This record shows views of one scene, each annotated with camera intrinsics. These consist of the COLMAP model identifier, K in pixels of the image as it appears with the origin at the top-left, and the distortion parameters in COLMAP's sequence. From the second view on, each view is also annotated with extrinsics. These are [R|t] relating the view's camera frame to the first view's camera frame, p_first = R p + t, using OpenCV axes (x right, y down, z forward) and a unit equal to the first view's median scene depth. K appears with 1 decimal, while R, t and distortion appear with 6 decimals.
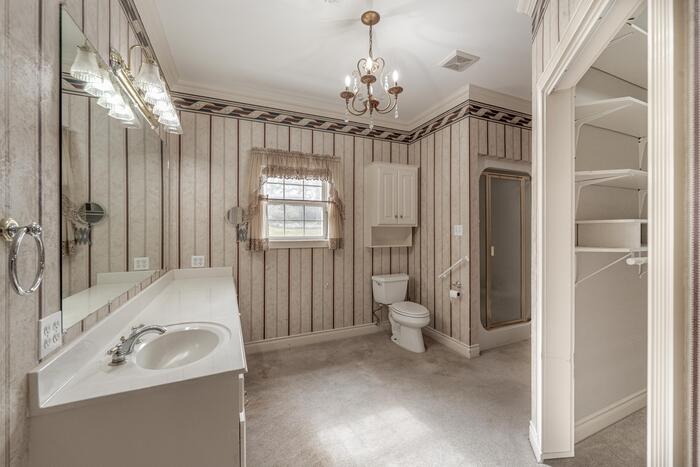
lens RADIAL K [[274.9, 0, 348.0], [0, 274.9, 230.2], [0, 0, 1]] dist [0.001035, 0.000061]
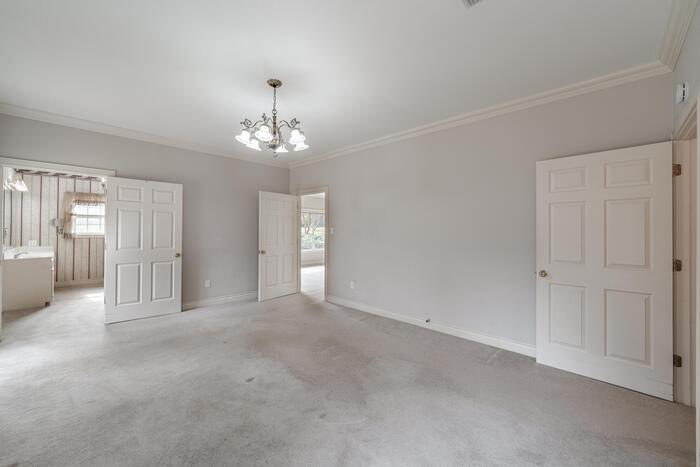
lens RADIAL K [[274.9, 0, 347.7], [0, 274.9, 233.7], [0, 0, 1]] dist [0.001035, 0.000061]
pose [[0.935128, 0.011068, 0.354138, 0.951478], [-0.013429, 0.999901, 0.004212, -0.003754], [-0.354056, -0.008695, 0.935184, -1.802657]]
